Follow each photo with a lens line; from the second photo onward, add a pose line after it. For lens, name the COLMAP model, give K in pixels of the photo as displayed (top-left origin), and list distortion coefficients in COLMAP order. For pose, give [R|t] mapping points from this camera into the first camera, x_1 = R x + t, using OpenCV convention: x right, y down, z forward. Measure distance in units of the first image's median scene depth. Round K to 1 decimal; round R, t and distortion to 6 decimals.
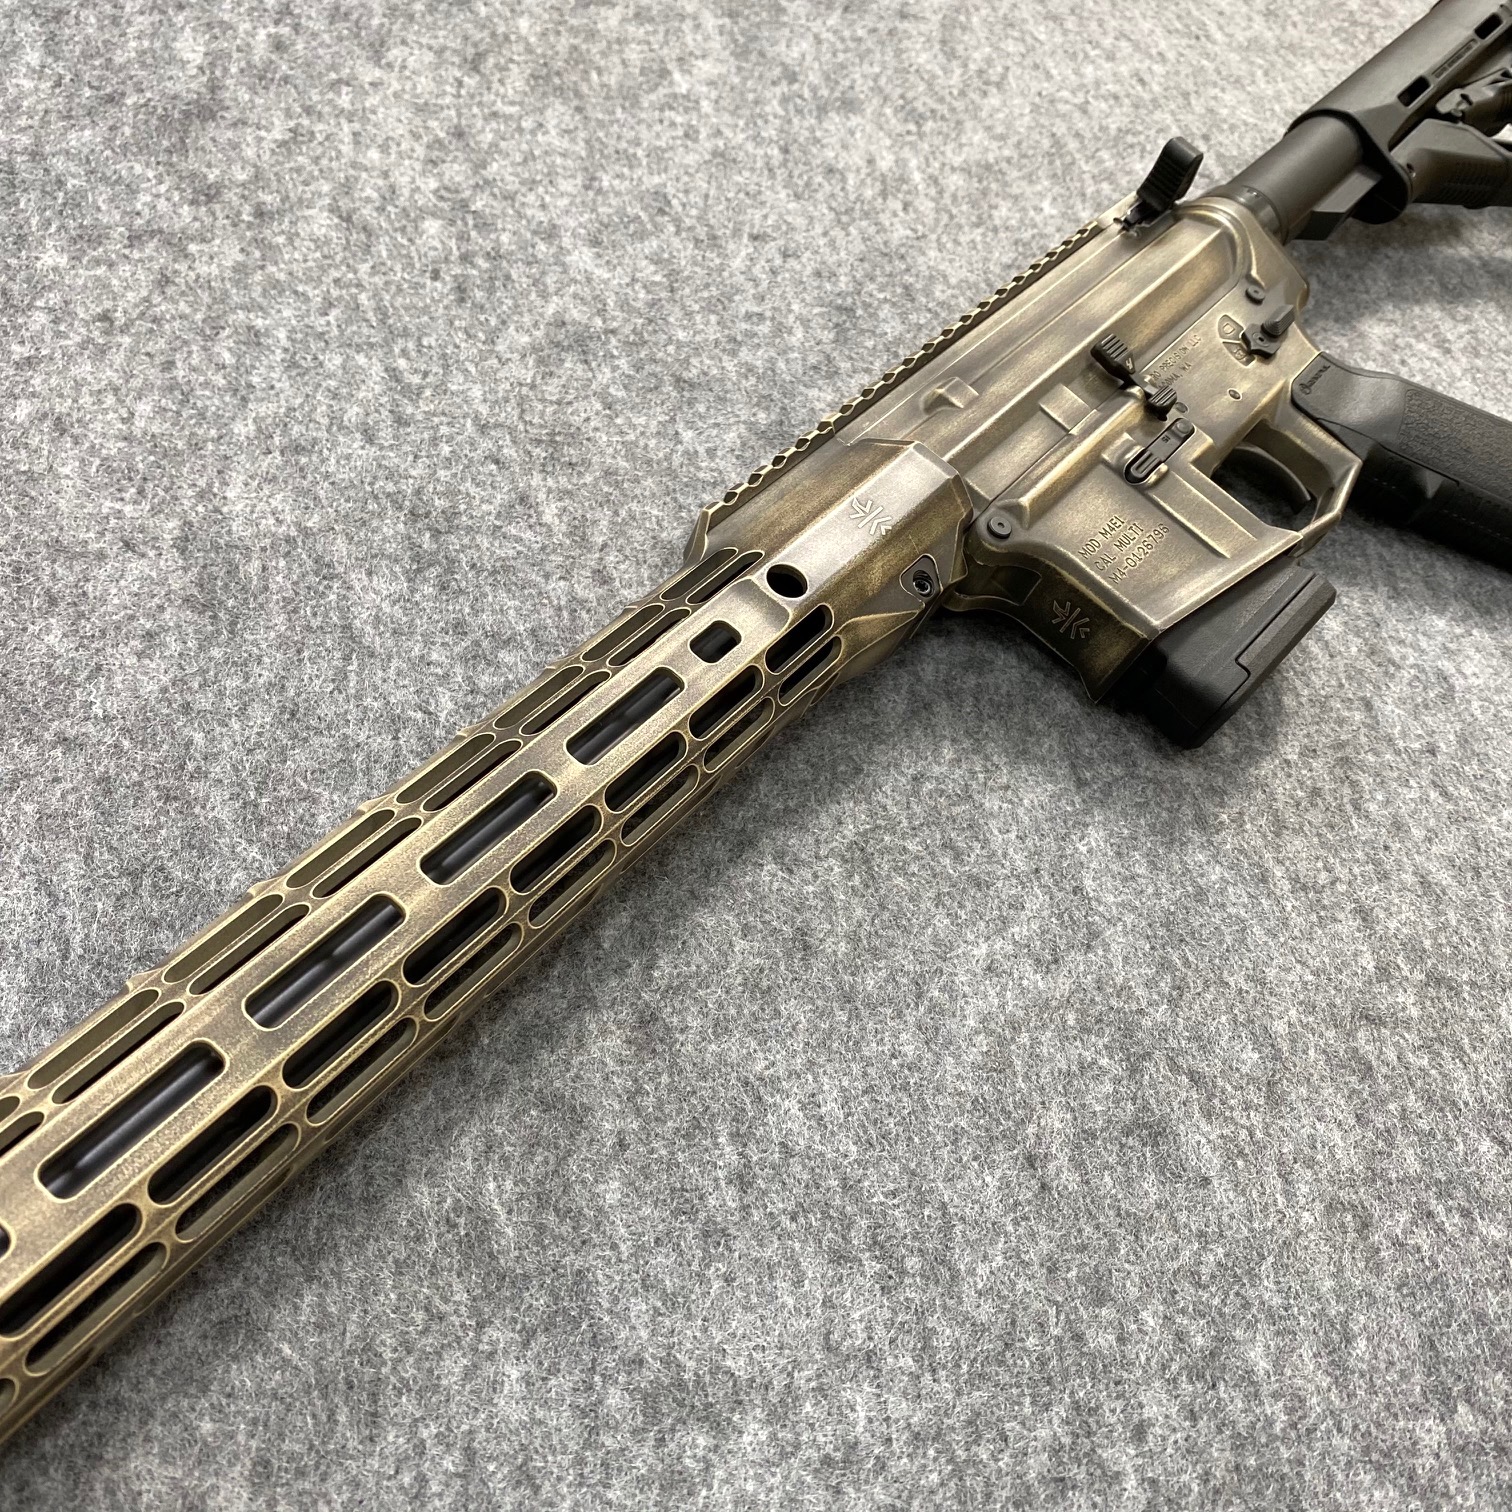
lens RADIAL K [[1524.8, 0, 756.4], [0, 1524.8, 773.2], [0, 0, 1]] dist [0.156770, -0.451331]
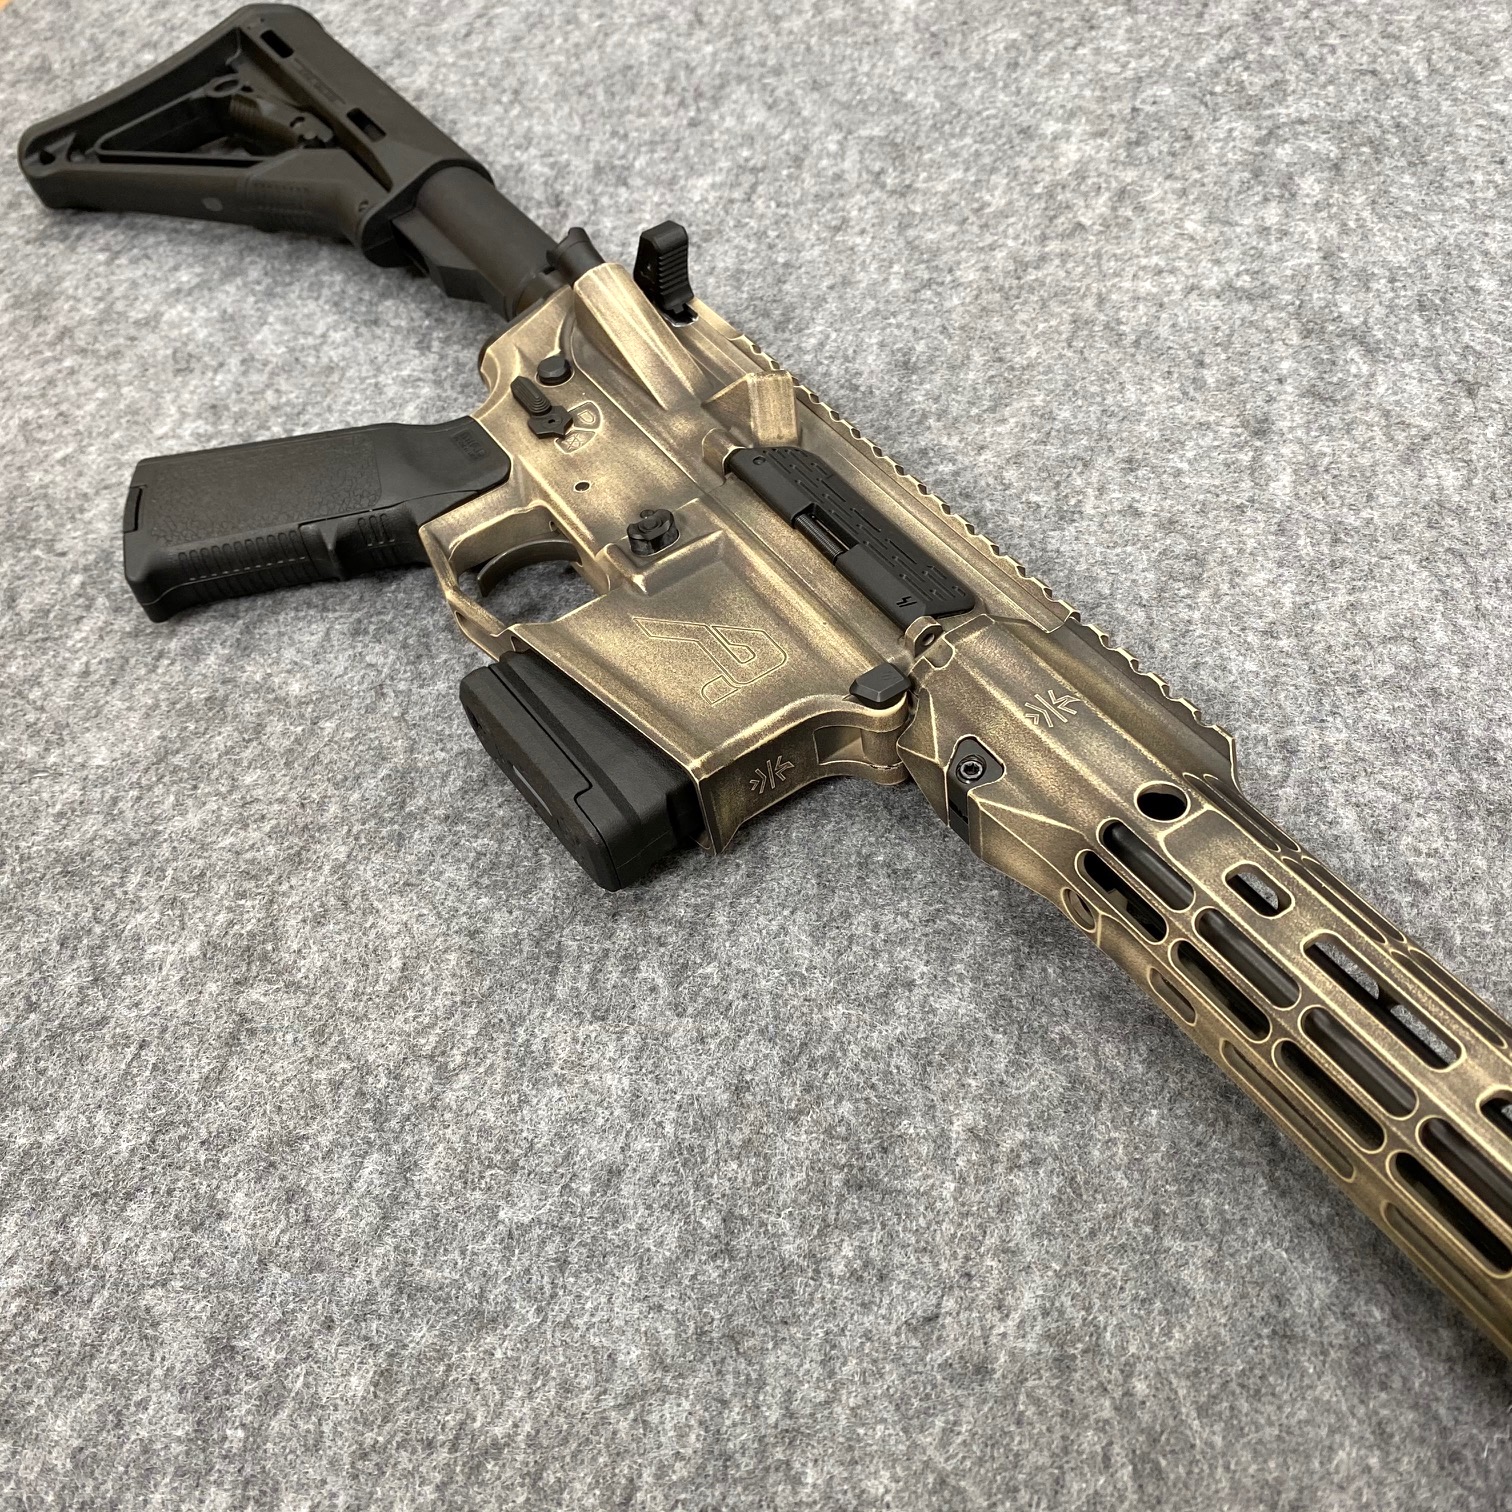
lens RADIAL K [[1549.4, 0, 751.9], [0, 1549.4, 765.8], [0, 0, 1]] dist [0.098092, -0.284420]
pose [[-0.942905, -0.325480, 0.070658, 0.133922], [0.134830, -0.179032, 0.974561, -1.081847], [-0.304550, 0.928445, 0.212695, 0.884879]]
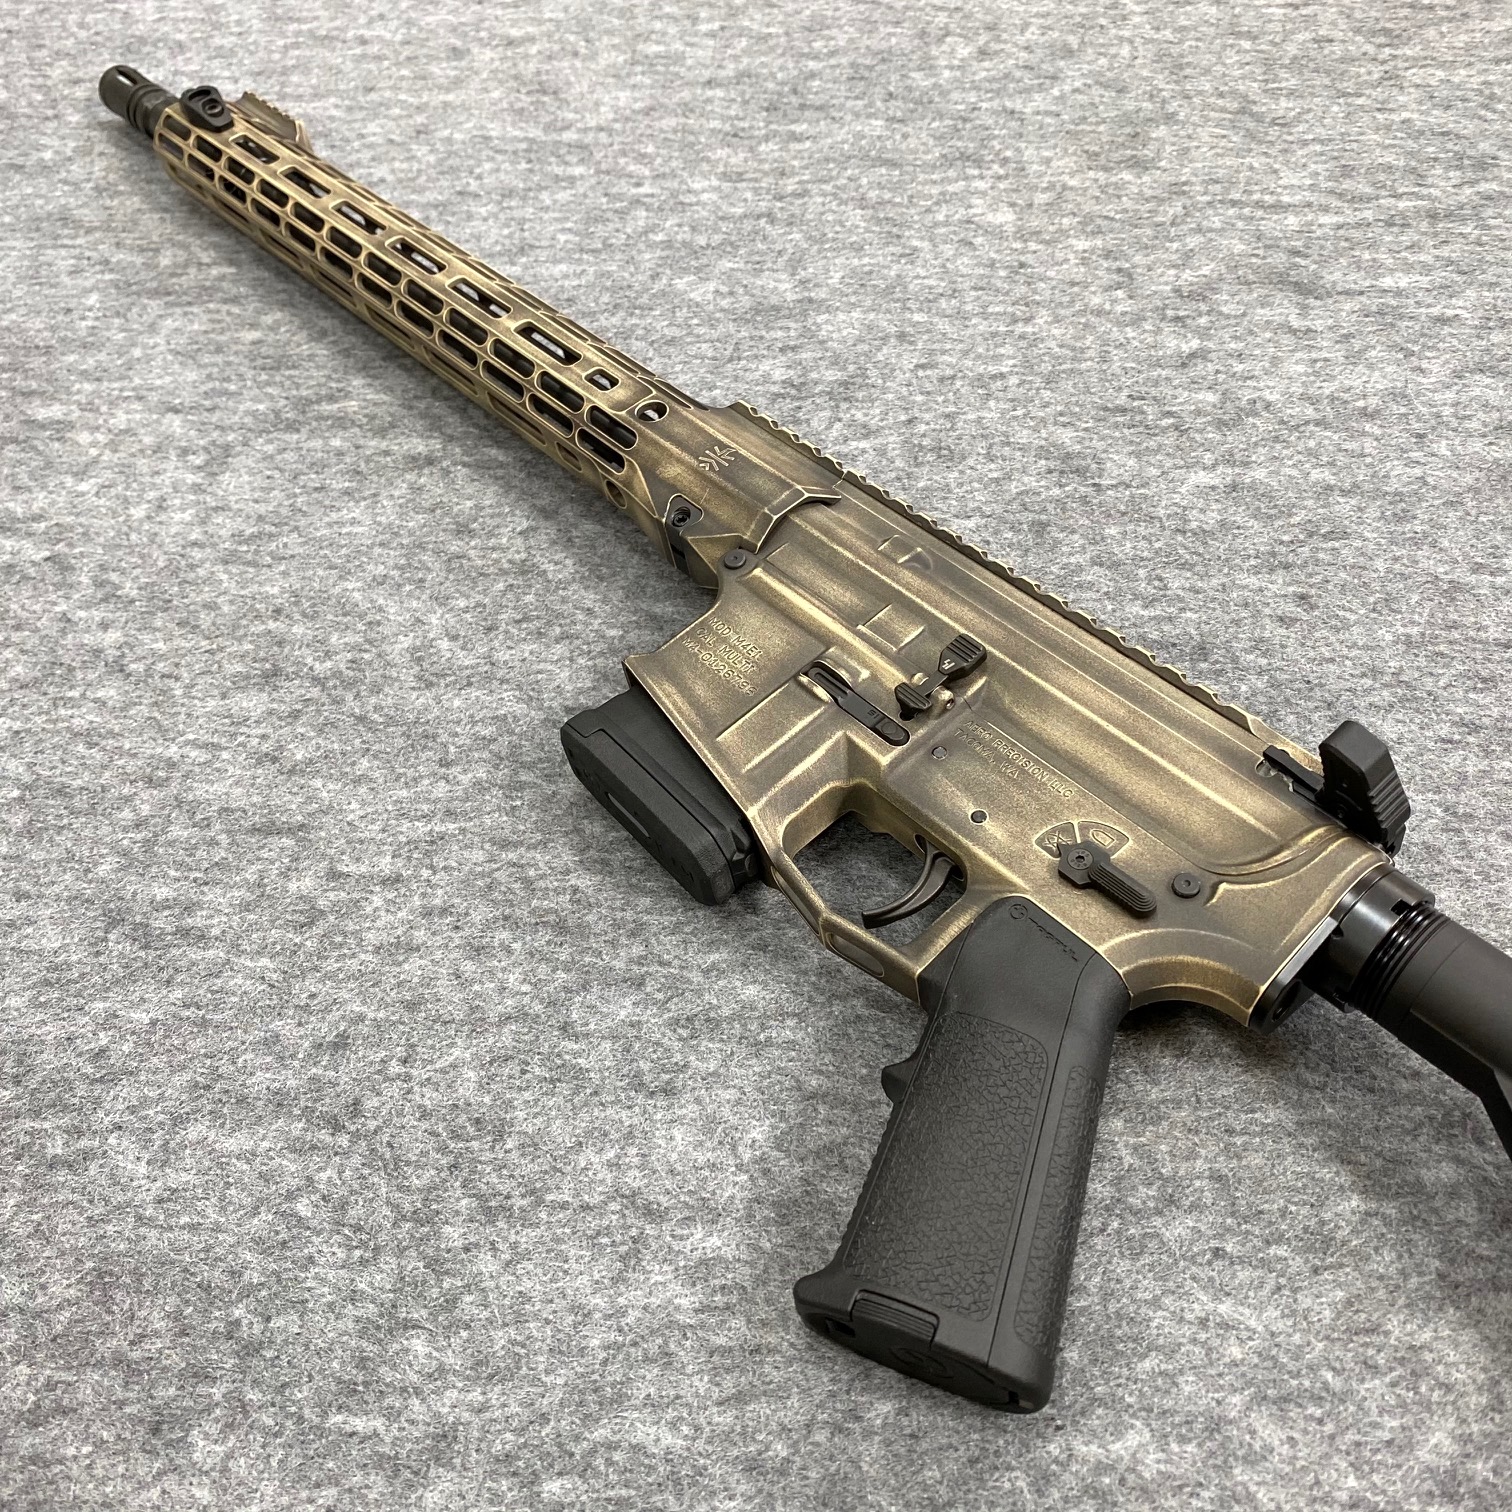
lens RADIAL K [[1563.6, 0, 756.0], [0, 1563.6, 750.3], [0, 0, 1]] dist [0.098192, -0.284396]
pose [[-0.206233, 0.561206, -0.801571, 1.120540], [-0.770456, 0.411862, 0.486587, -0.651887], [0.603212, 0.717926, 0.347445, 0.664707]]
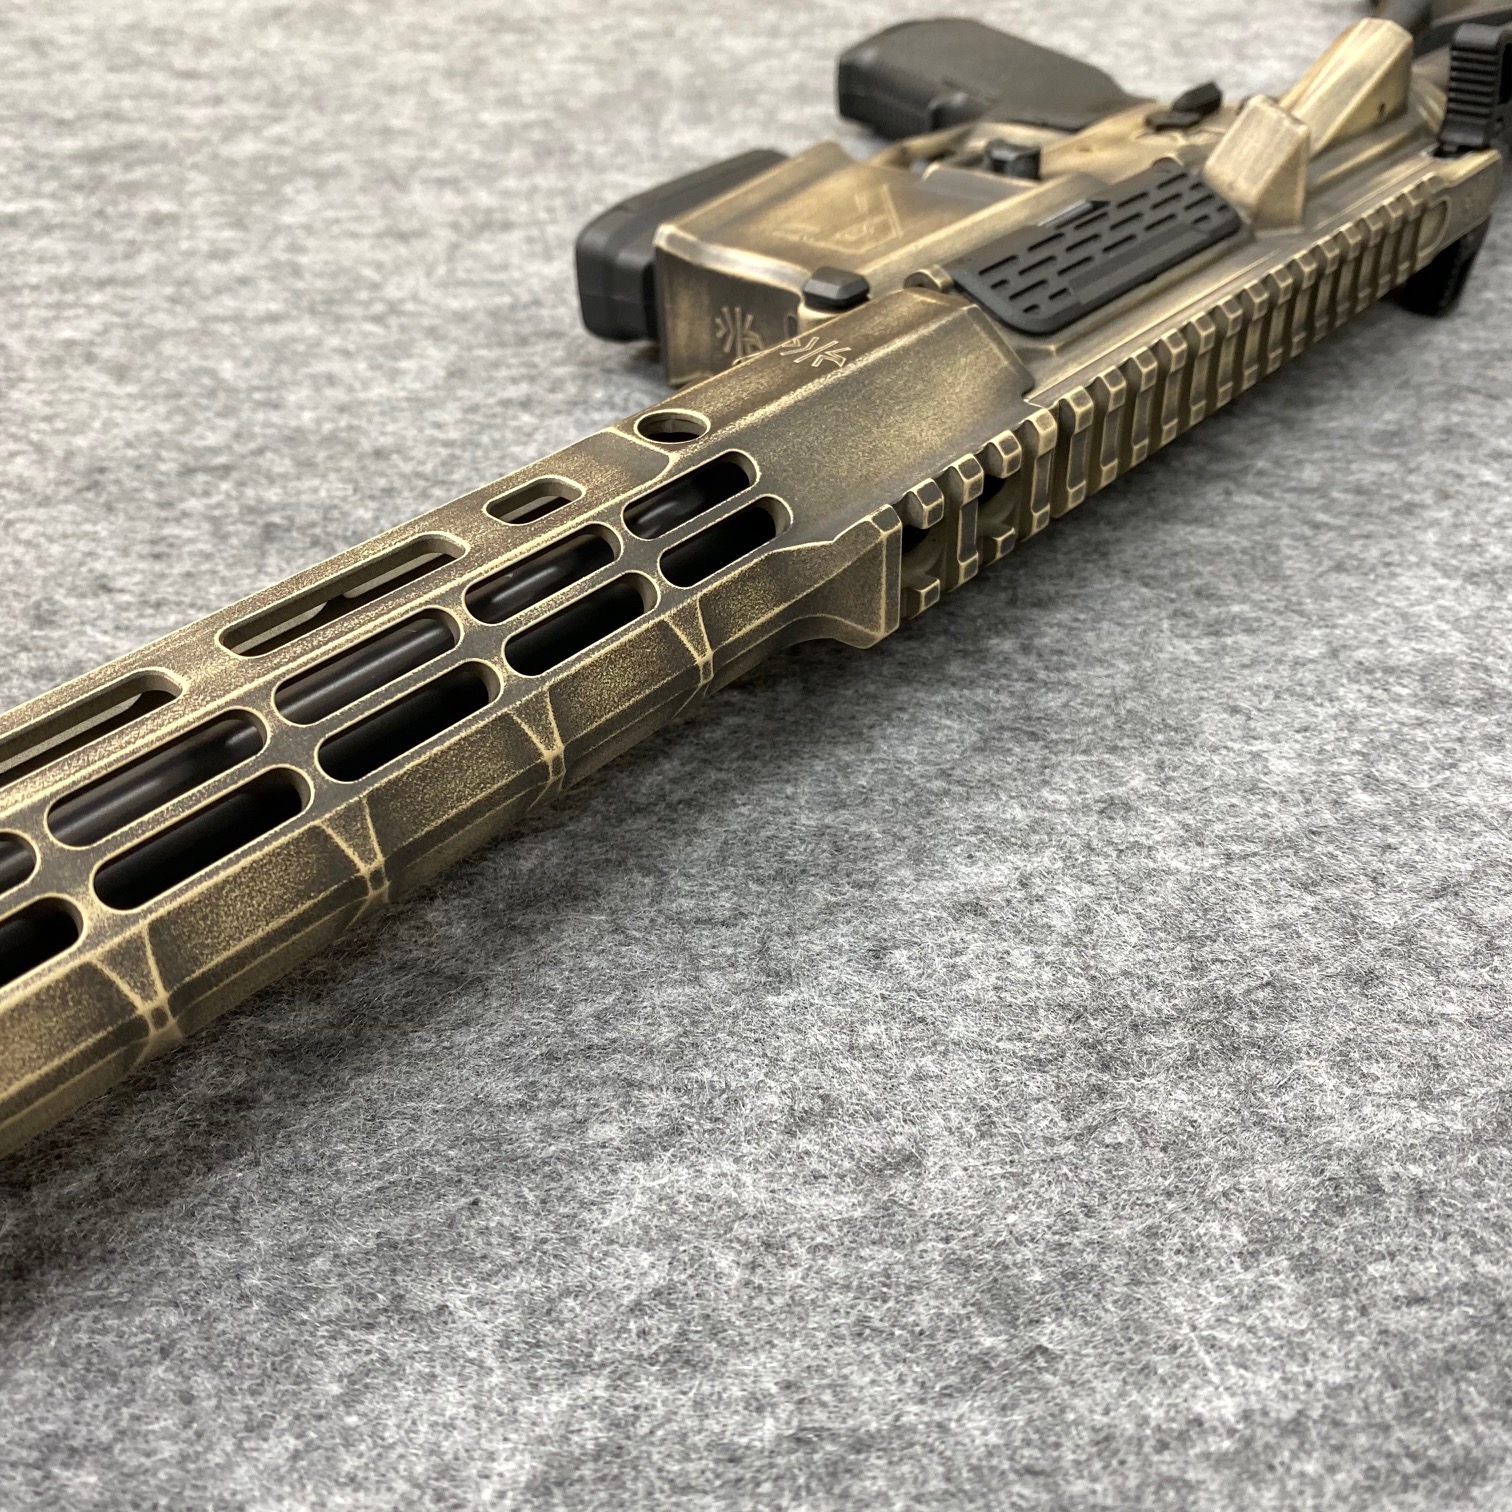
lens RADIAL K [[1585.8, 0, 751.6], [0, 1585.8, 756.2], [0, 0, 1]] dist [0.130009, -0.502576]
pose [[0.010241, -0.789258, 0.613976, -0.435054], [0.764698, 0.401812, 0.503770, -0.519090], [-0.644308, 0.464347, 0.607659, 0.704661]]
